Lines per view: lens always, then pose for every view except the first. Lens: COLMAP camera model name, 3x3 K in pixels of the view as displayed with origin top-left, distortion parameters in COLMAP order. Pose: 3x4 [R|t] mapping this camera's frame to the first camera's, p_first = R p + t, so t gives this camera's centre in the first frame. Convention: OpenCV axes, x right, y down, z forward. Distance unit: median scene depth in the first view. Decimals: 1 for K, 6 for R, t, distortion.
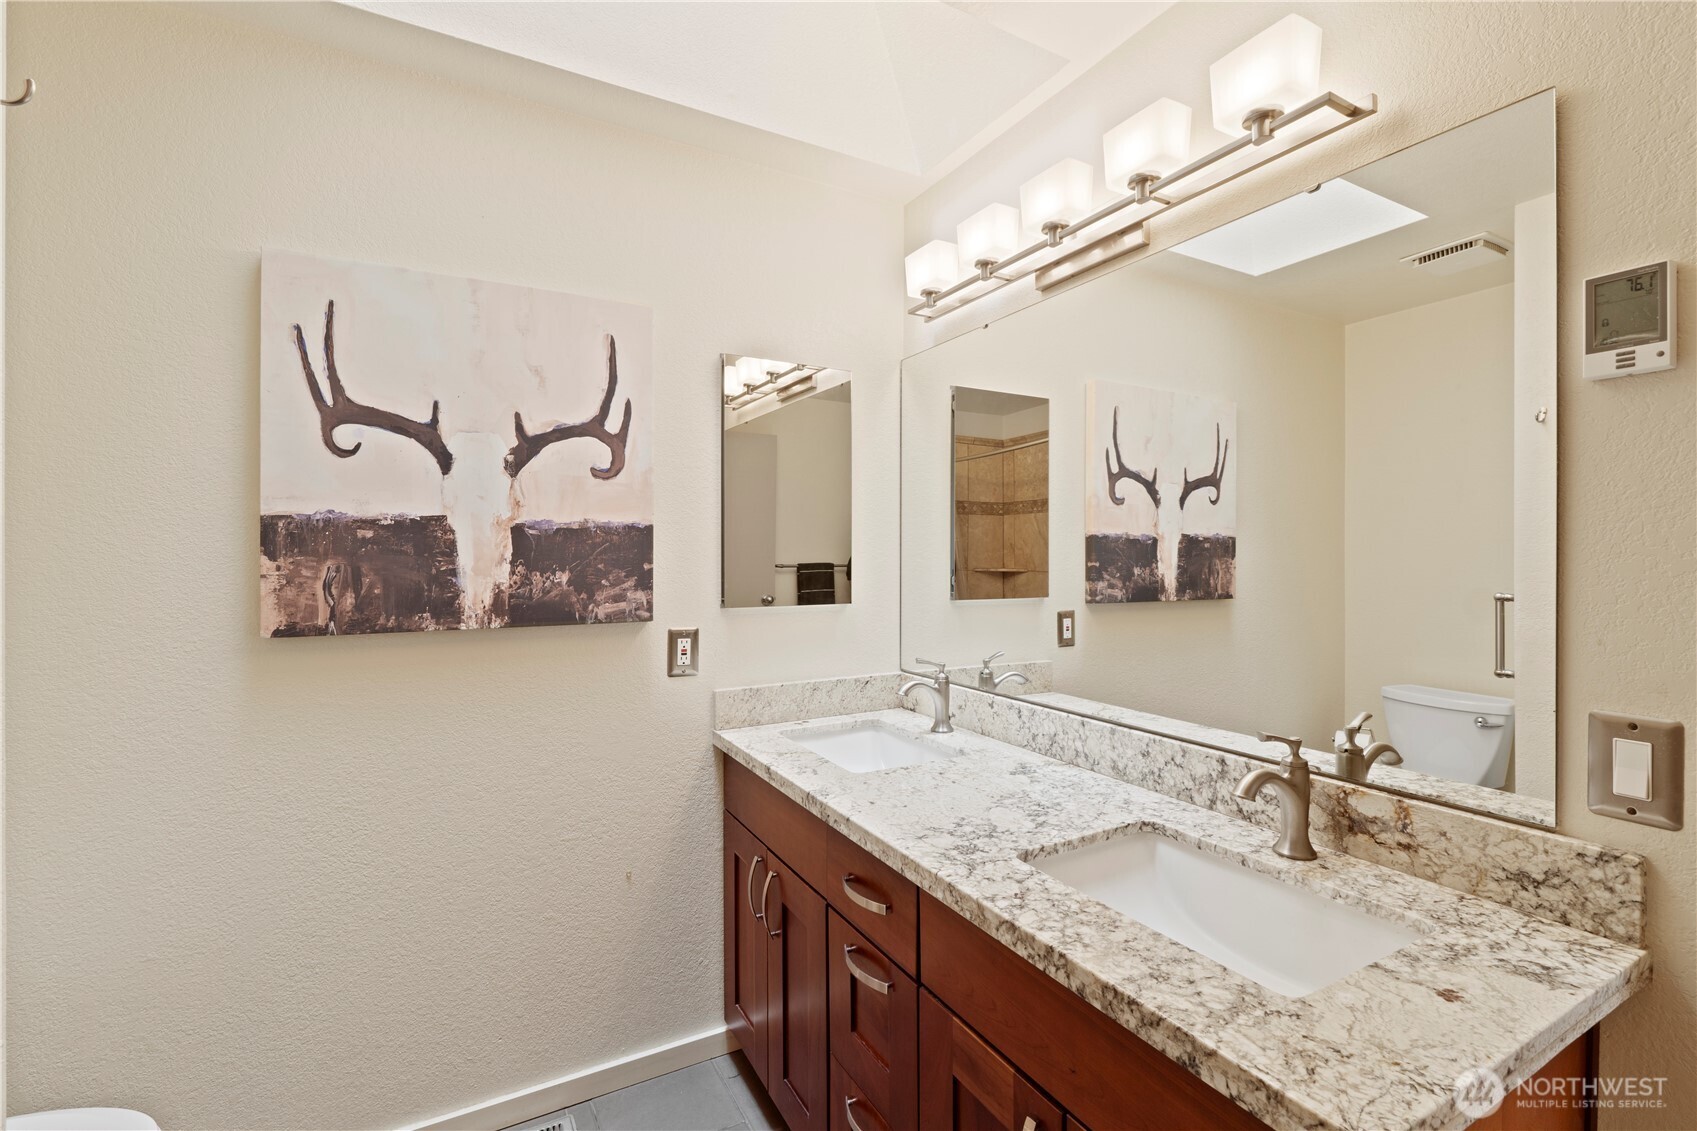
lens RADIAL K [[751.0, 0, 848.5], [0, 751.0, 565.5], [0, 0, 1]] dist [-0.013224, 0.000005]
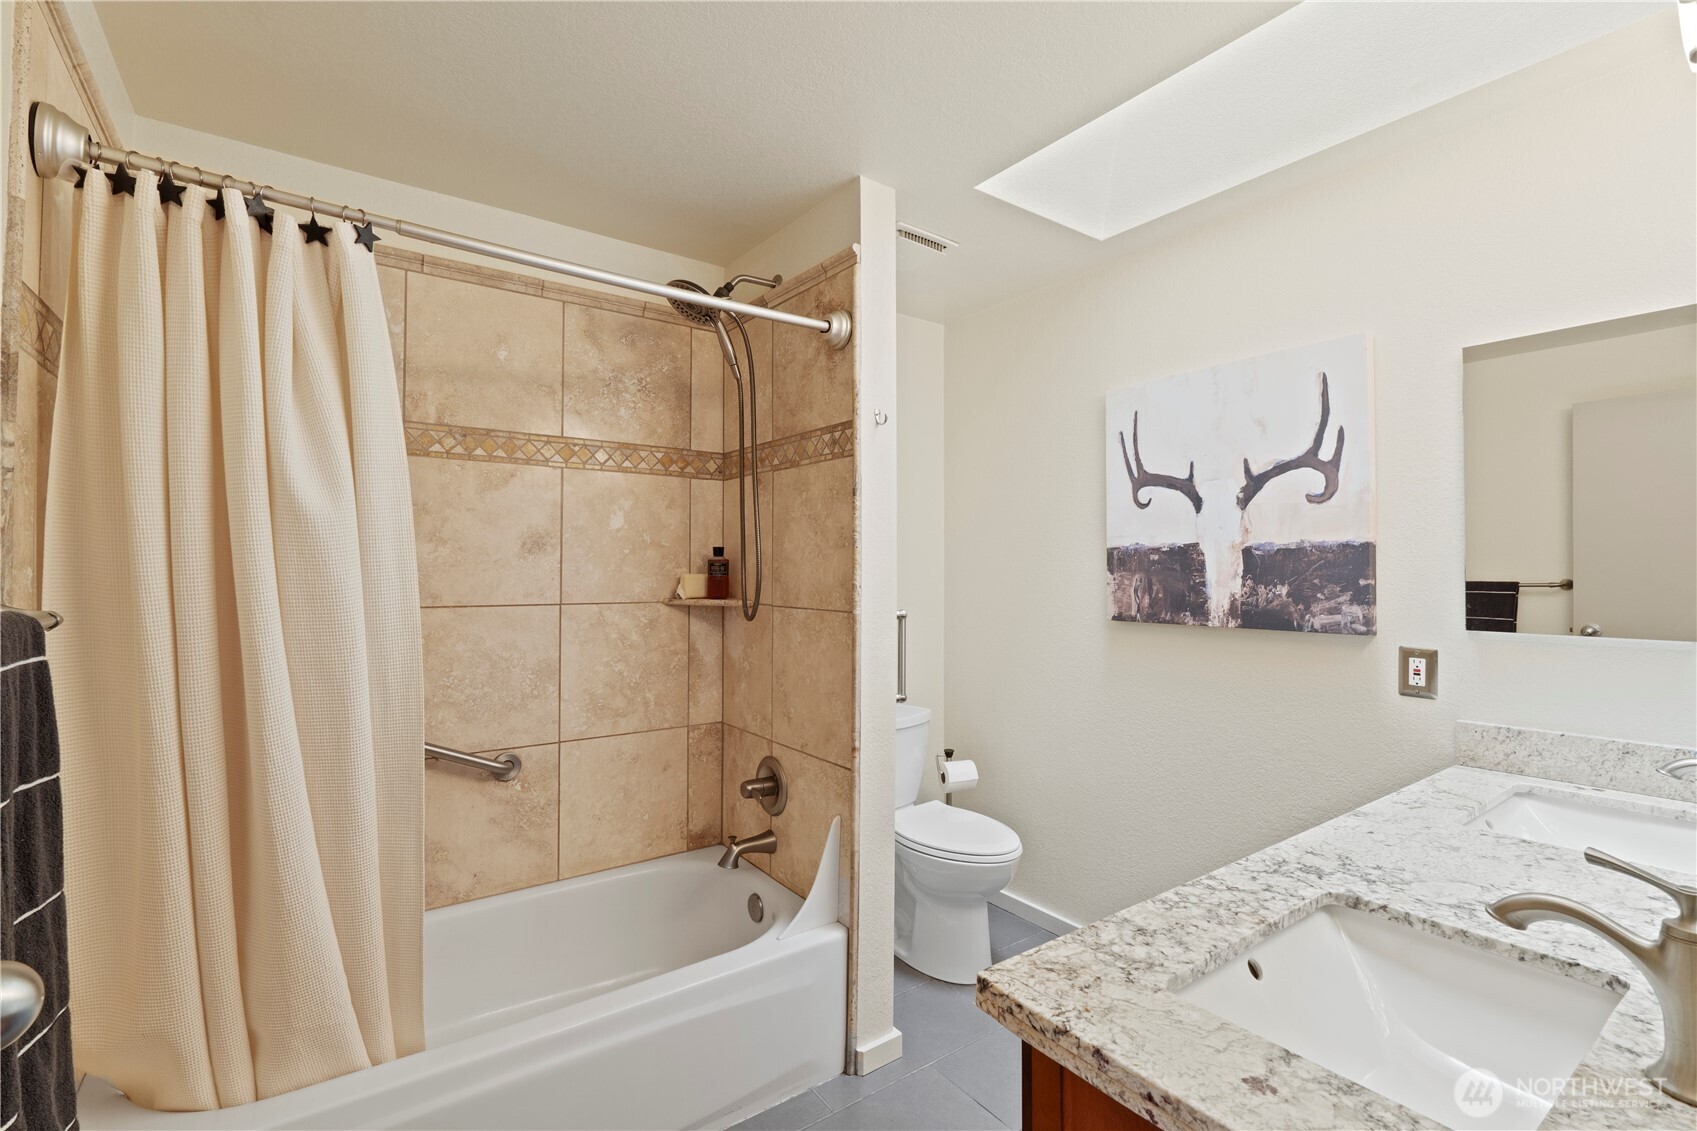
lens RADIAL K [[751.0, 0, 848.5], [0, 751.0, 565.5], [0, 0, 1]] dist [-0.013224, 0.000005]
pose [[0.113006, -0.007103, -0.993569, 0.755608], [-0.011998, 0.999892, -0.008513, -0.004984], [0.993522, 0.012883, 0.112909, 0.196399]]
